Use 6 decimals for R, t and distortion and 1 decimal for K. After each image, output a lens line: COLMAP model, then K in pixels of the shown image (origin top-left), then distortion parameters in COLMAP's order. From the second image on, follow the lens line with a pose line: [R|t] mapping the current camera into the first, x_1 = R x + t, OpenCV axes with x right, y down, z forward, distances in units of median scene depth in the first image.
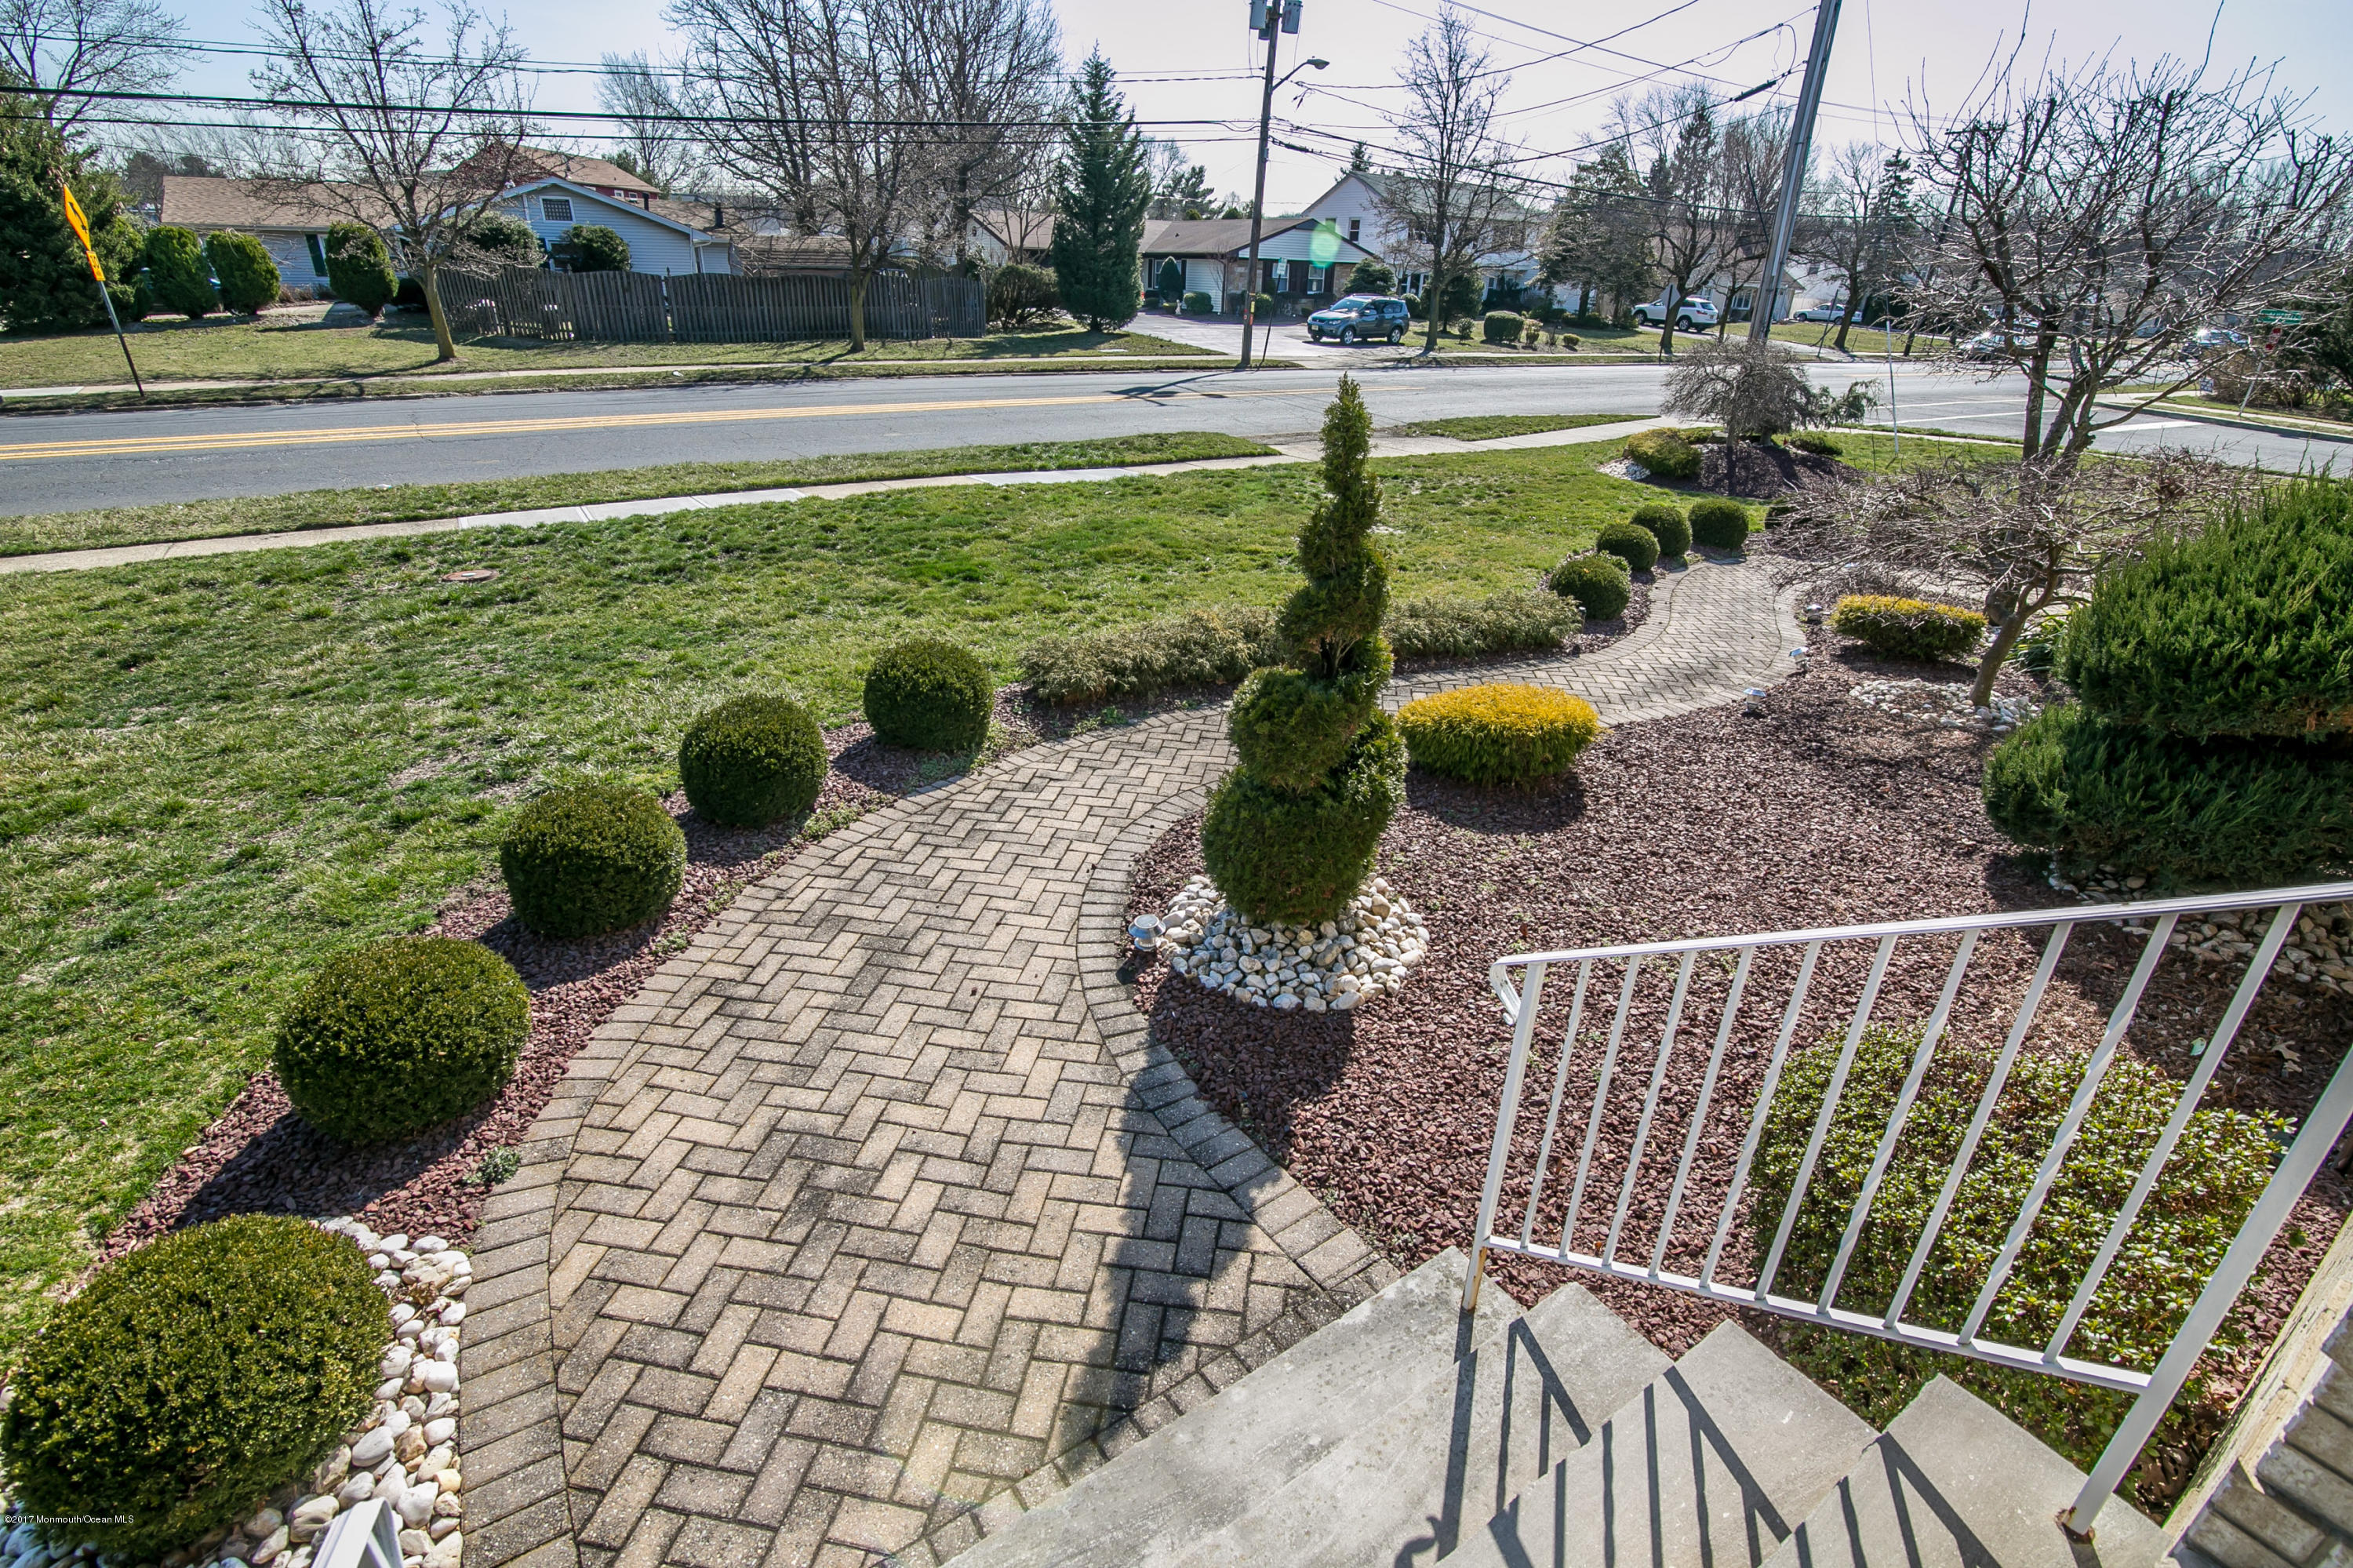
lens RADIAL K [[1082.9, 0, 1172.7], [0, 1082.9, 779.0], [0, 0, 1]] dist [-0.020992, 0.001309]
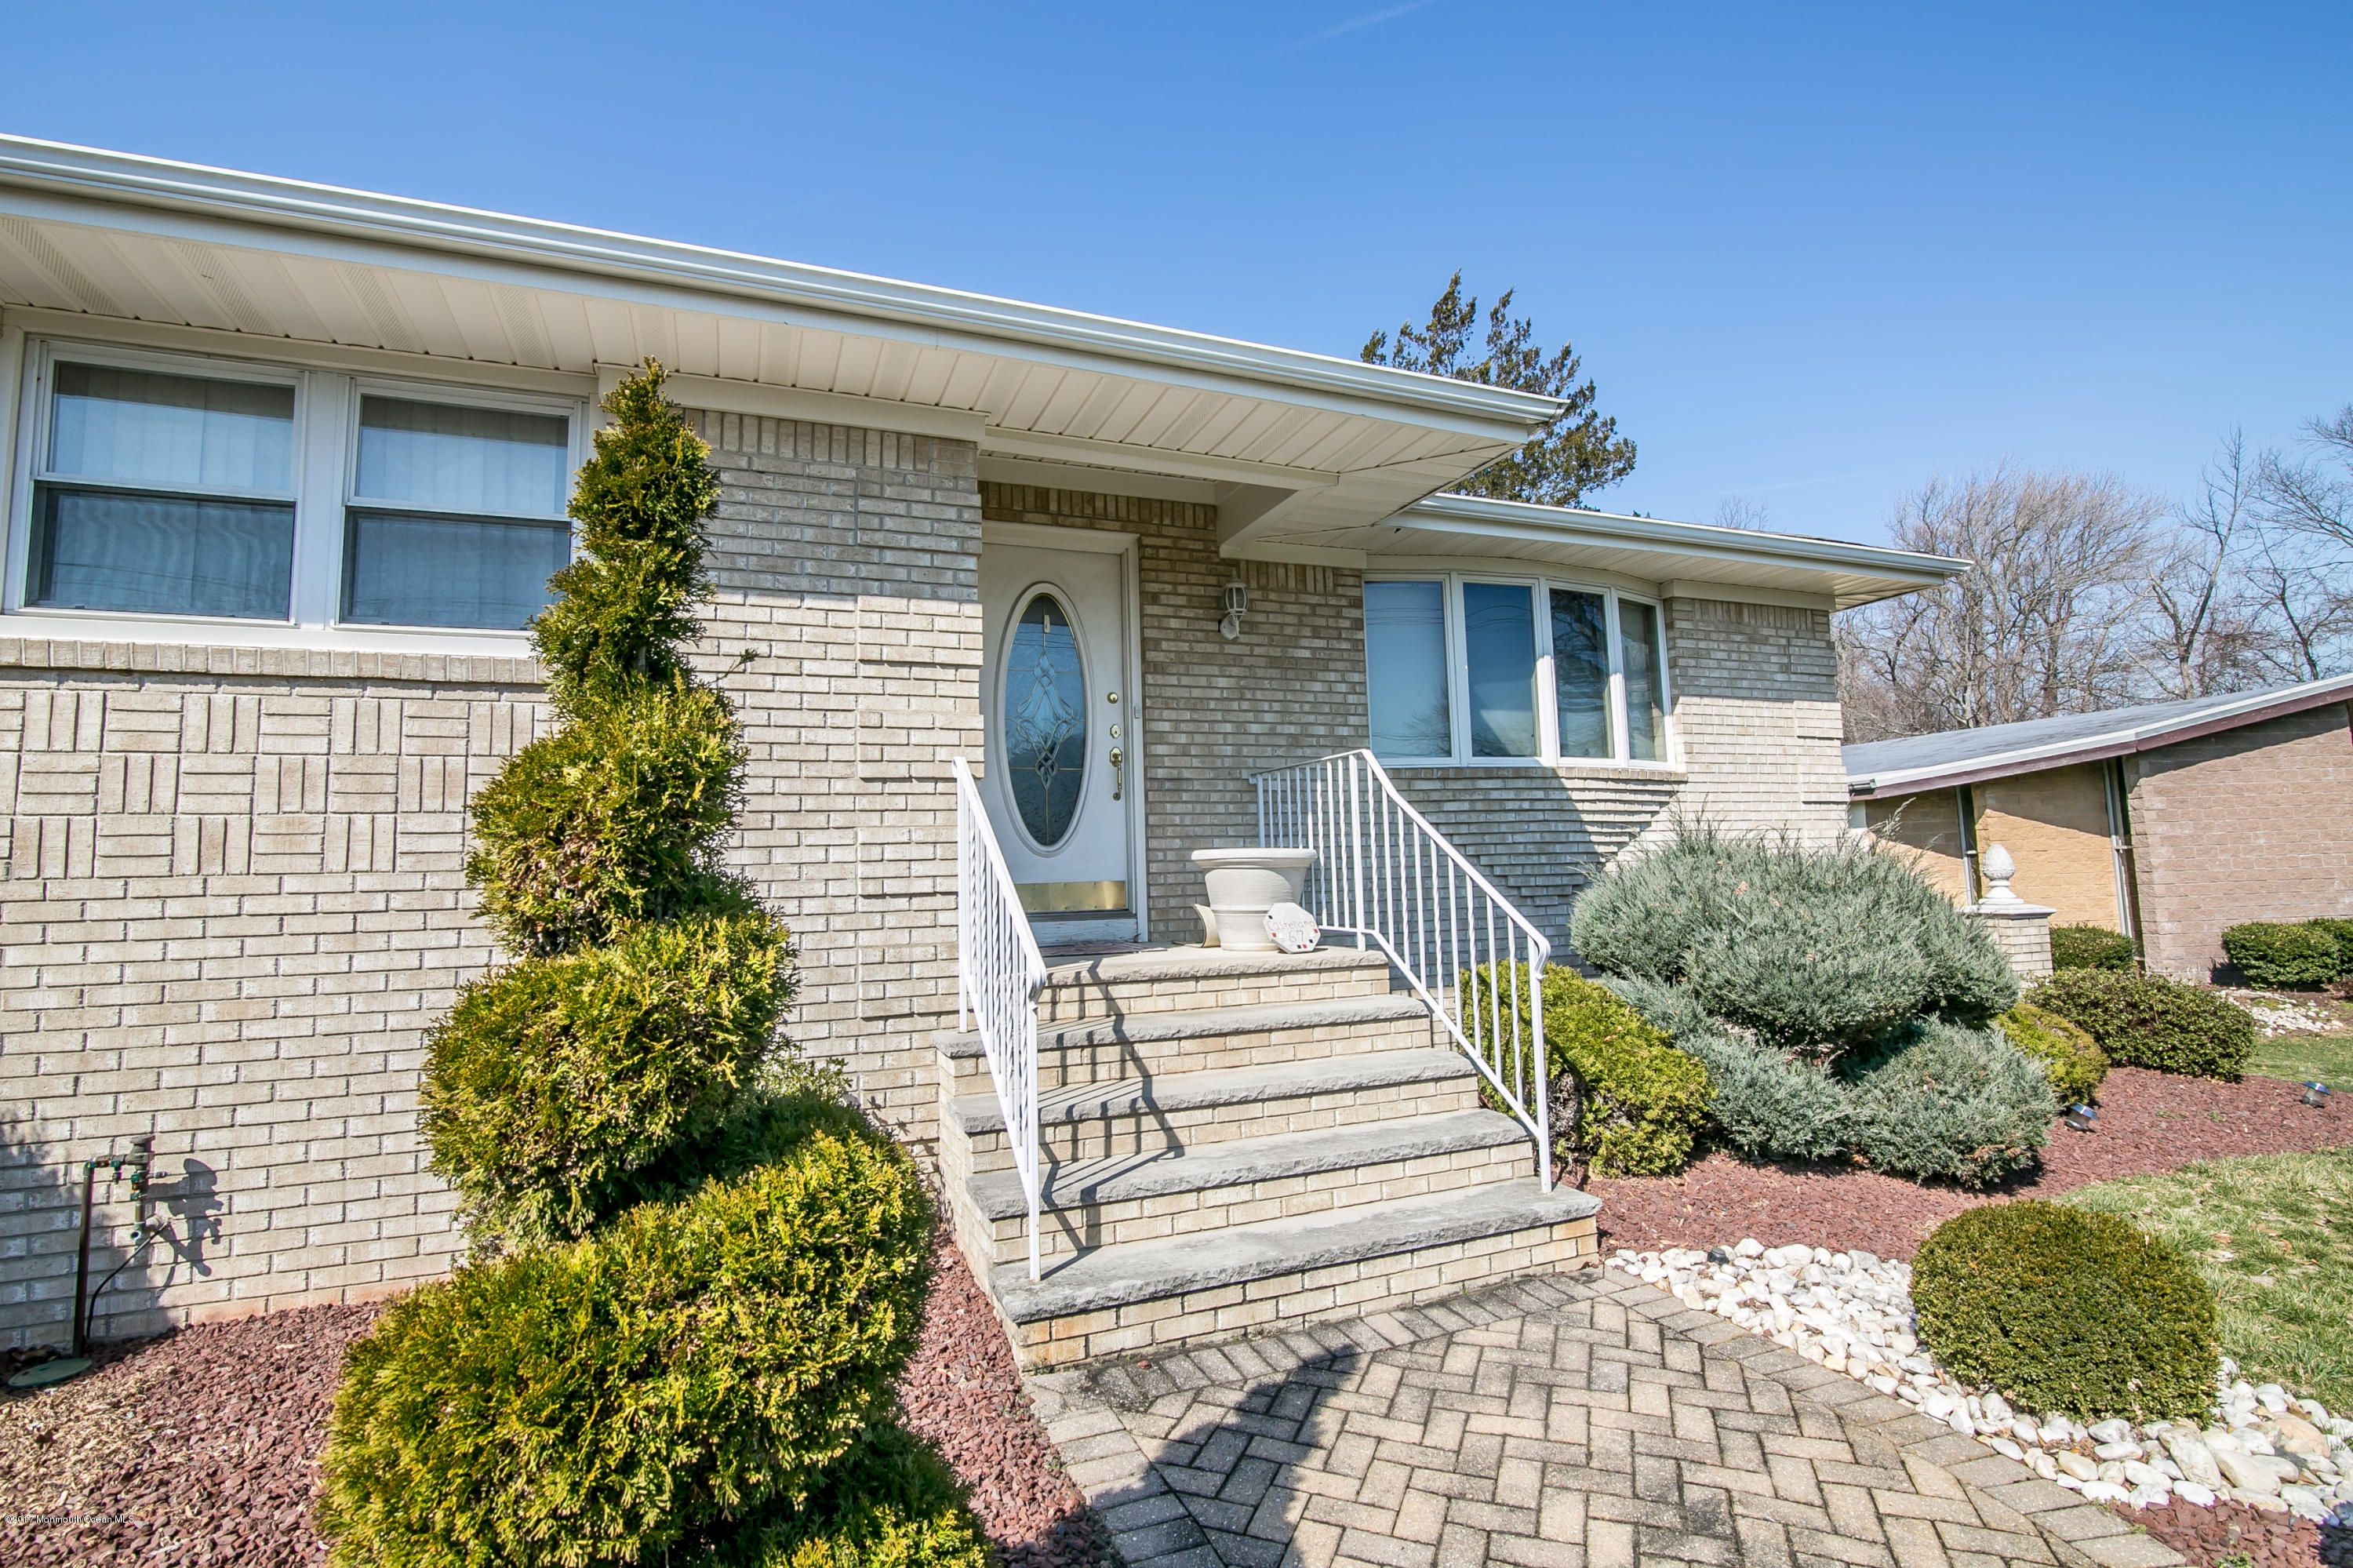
lens RADIAL K [[1082.9, 0, 1172.7], [0, 1082.9, 779.0], [0, 0, 1]] dist [-0.020992, 0.001309]
pose [[-0.979258, 0.015937, 0.201990, -0.131394], [0.085121, 0.937021, 0.338742, -0.415501], [-0.183871, 0.348909, -0.918942, 1.673788]]
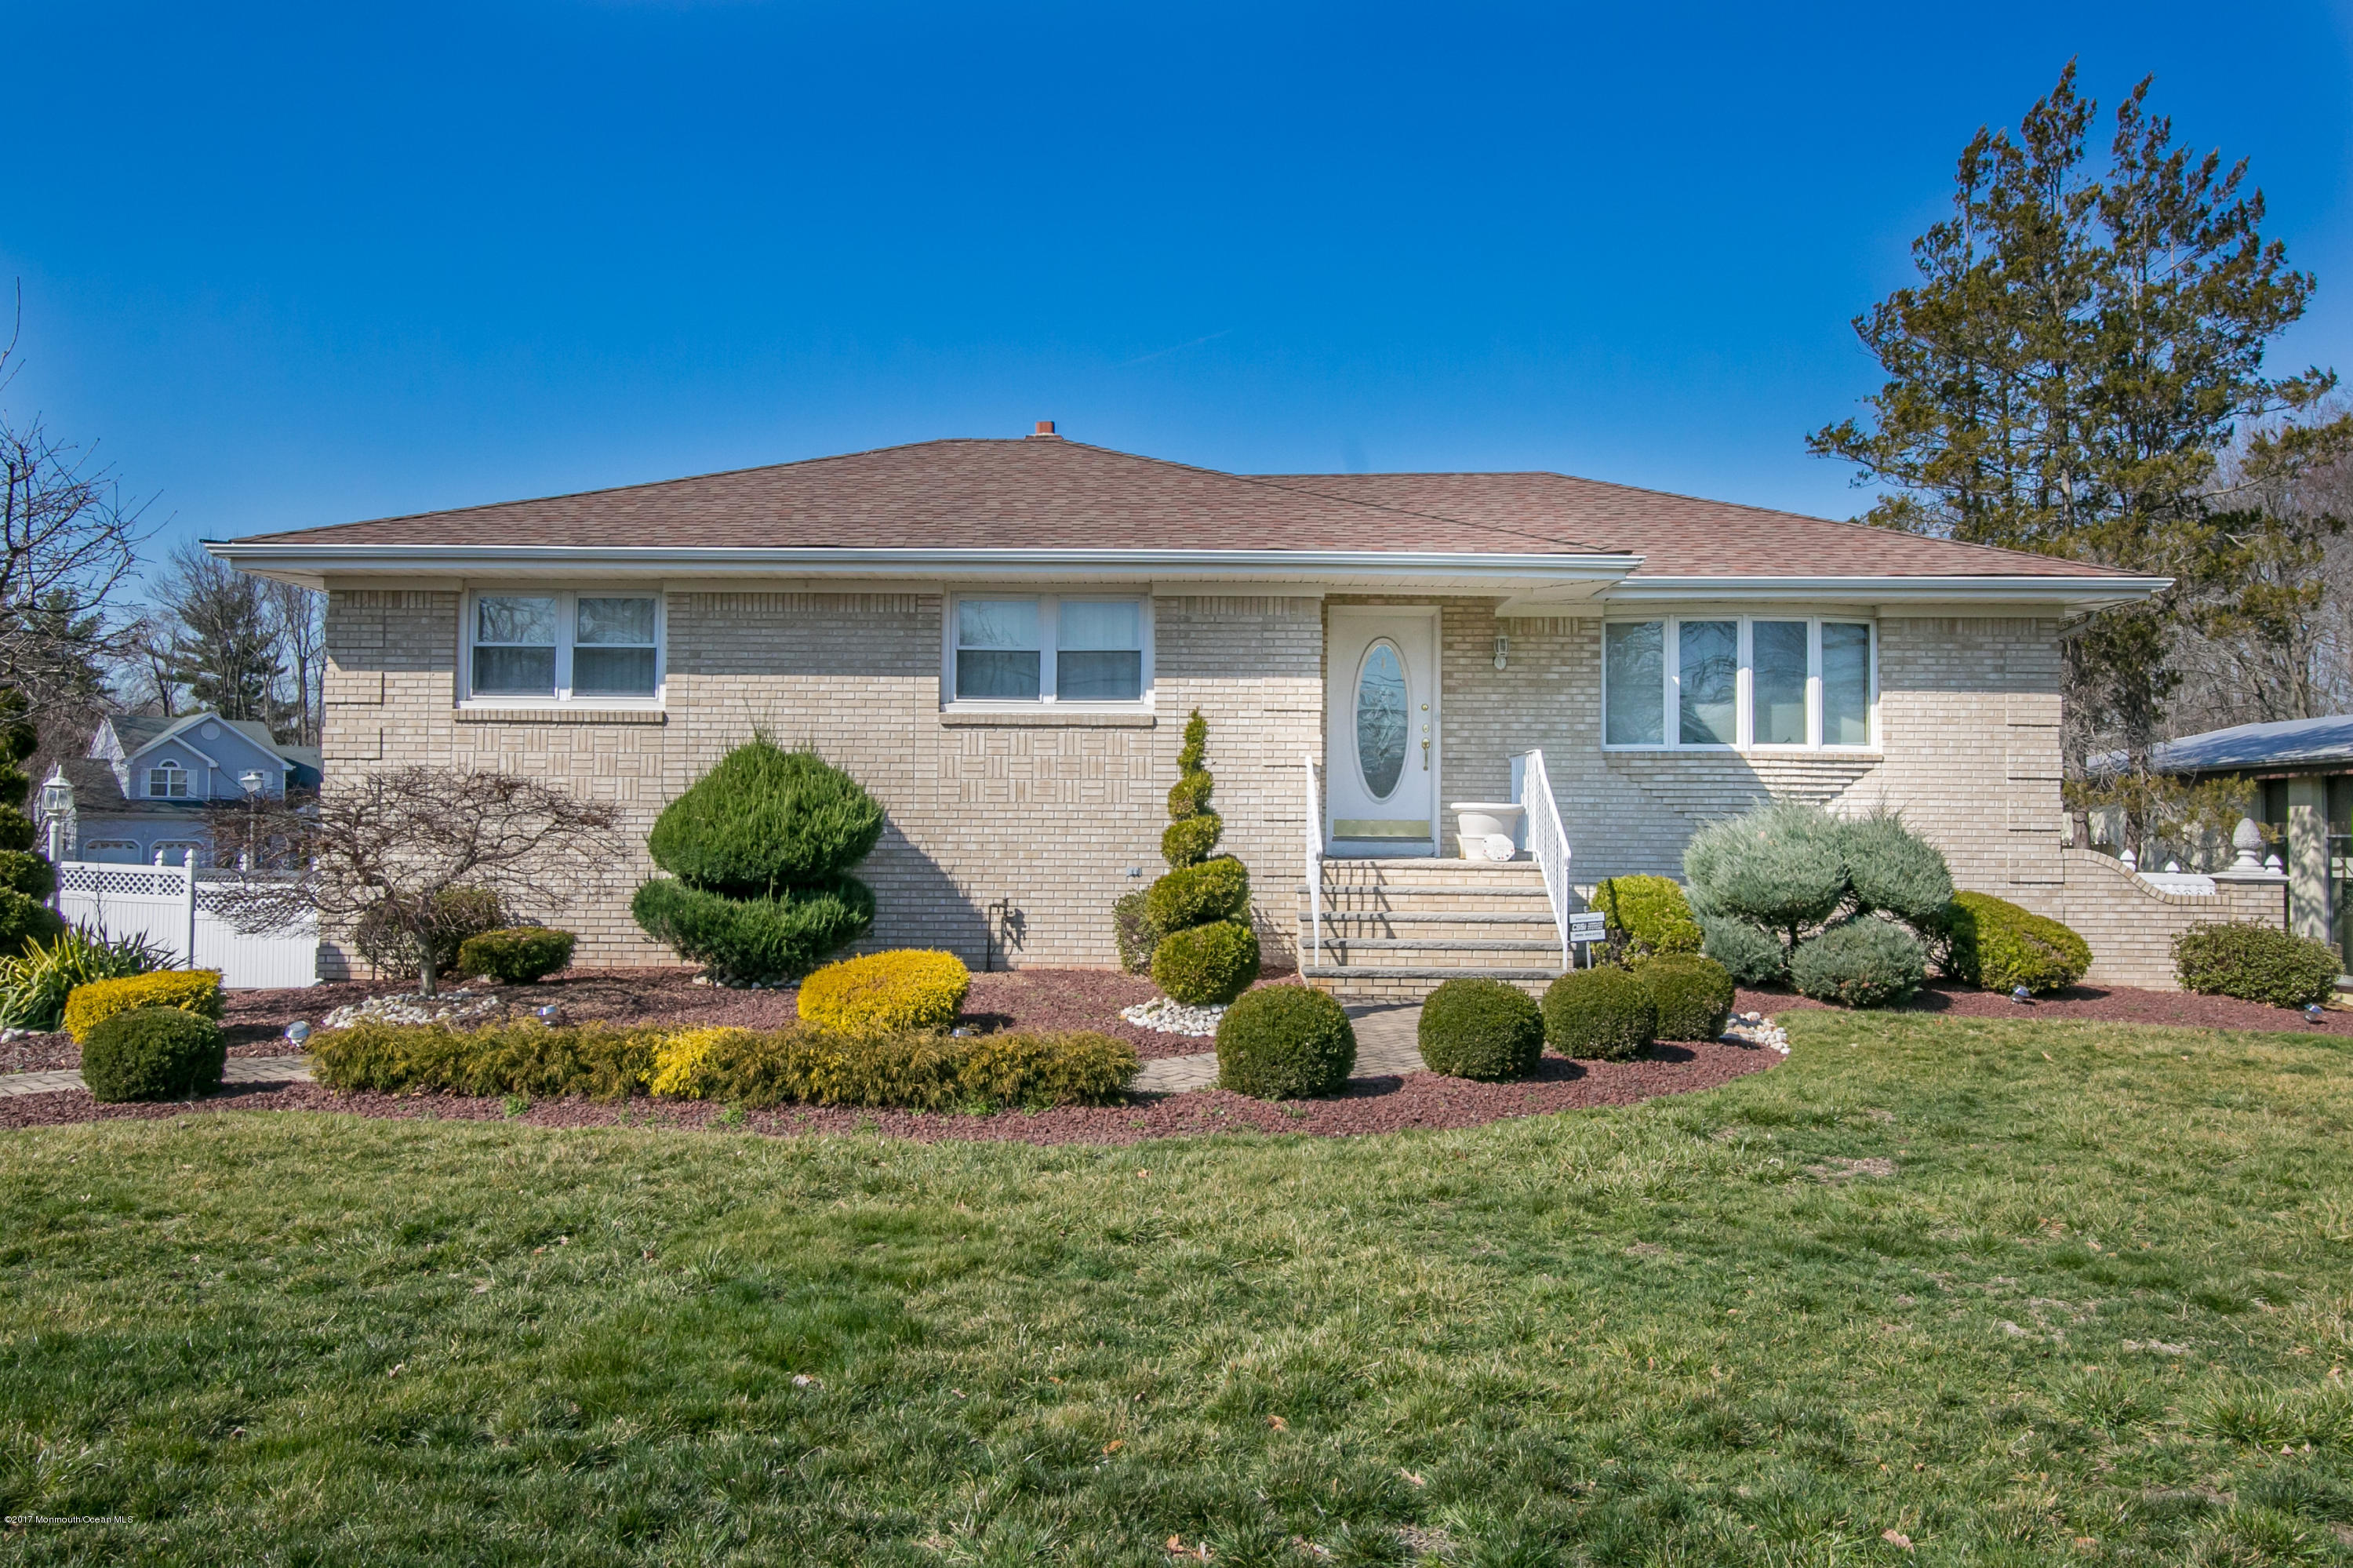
lens RADIAL K [[1687.0, 0, 1176.5], [0, 1687.0, 784.0], [0, 0, 1]] dist [-0.000703, -0.001827]
pose [[-0.825018, -0.020719, 0.564727, -1.969493], [0.209258, 0.917087, 0.339355, -1.615246], [-0.524935, 0.398148, -0.752277, 4.230386]]
